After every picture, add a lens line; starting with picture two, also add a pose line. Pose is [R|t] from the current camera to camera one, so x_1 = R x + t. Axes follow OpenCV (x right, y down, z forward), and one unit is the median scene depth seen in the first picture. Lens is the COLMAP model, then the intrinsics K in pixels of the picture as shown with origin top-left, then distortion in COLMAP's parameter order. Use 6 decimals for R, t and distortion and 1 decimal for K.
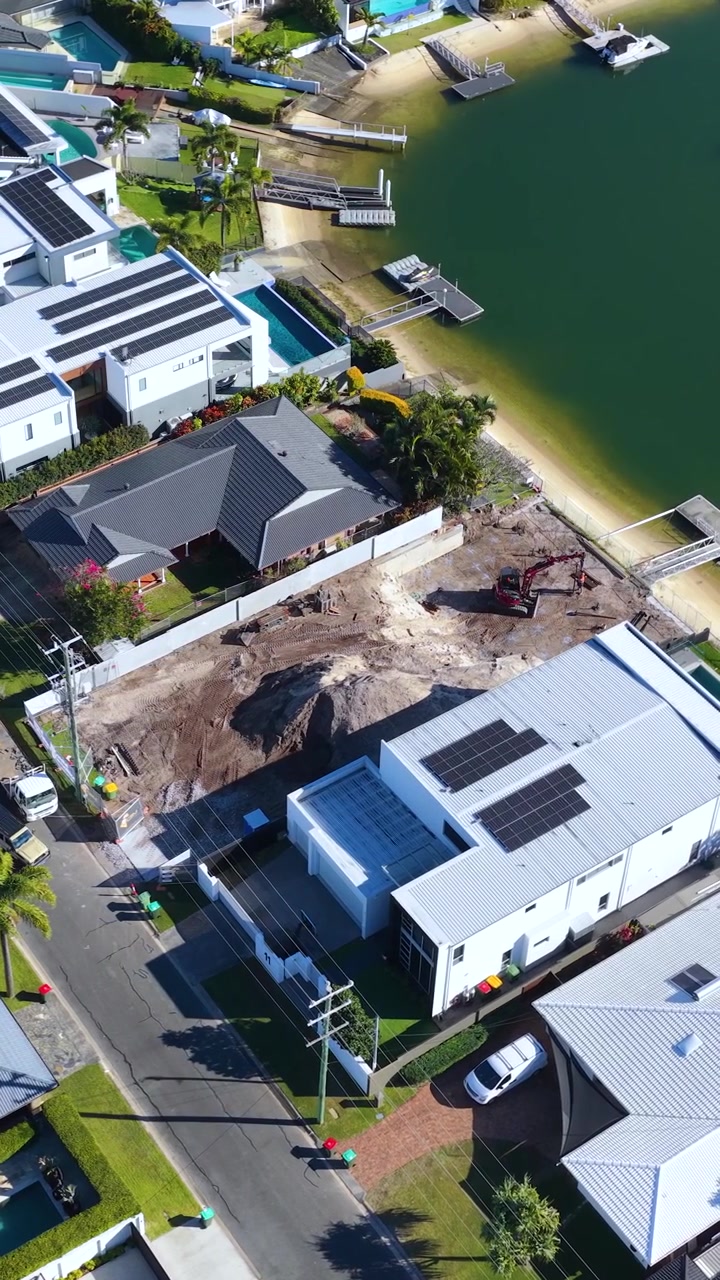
lens RADIAL K [[1976.5, 0, 278.1], [0, 1976.5, 639.6], [0, 0, 1]] dist [0.023093, -0.044901]
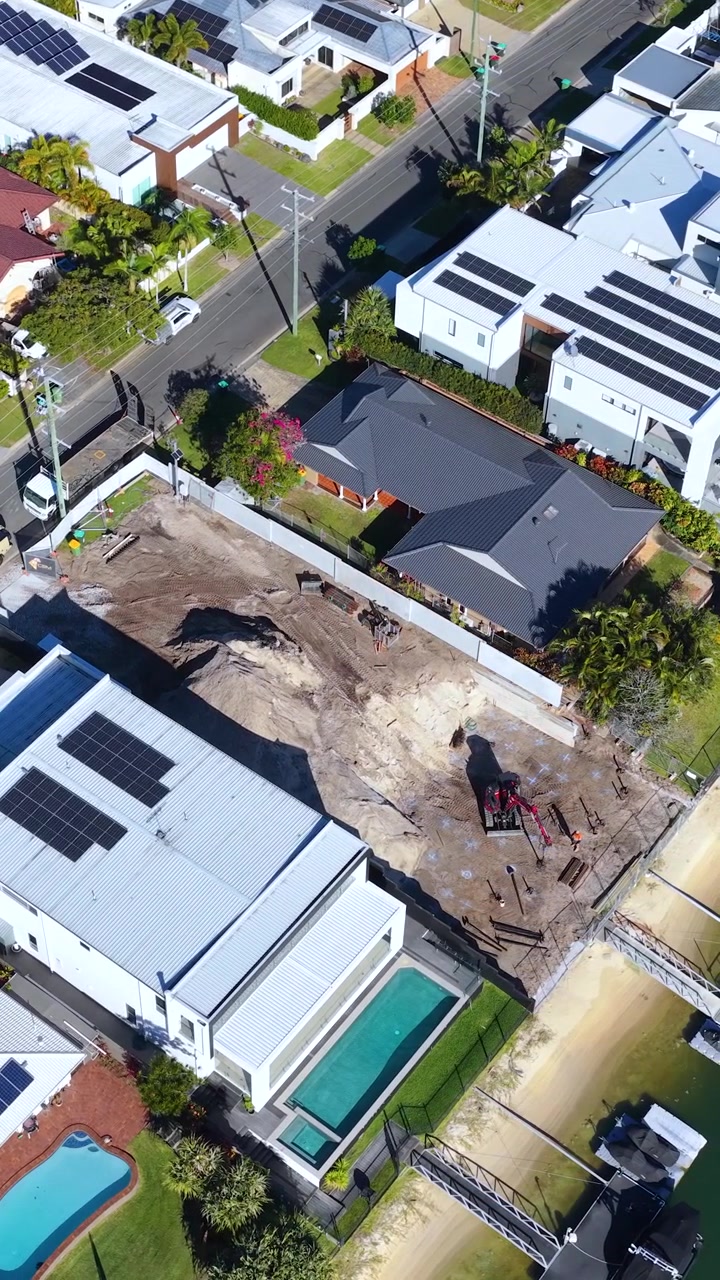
lens RADIAL K [[1976.5, 0, 278.1], [0, 1976.5, 639.6], [0, 0, 1]] dist [0.023093, -0.044901]
pose [[0.316388, 0.723782, -0.613220, 0.521267], [-0.679039, 0.624191, 0.386384, -0.307971], [0.662423, 0.294153, 0.688962, 0.303551]]
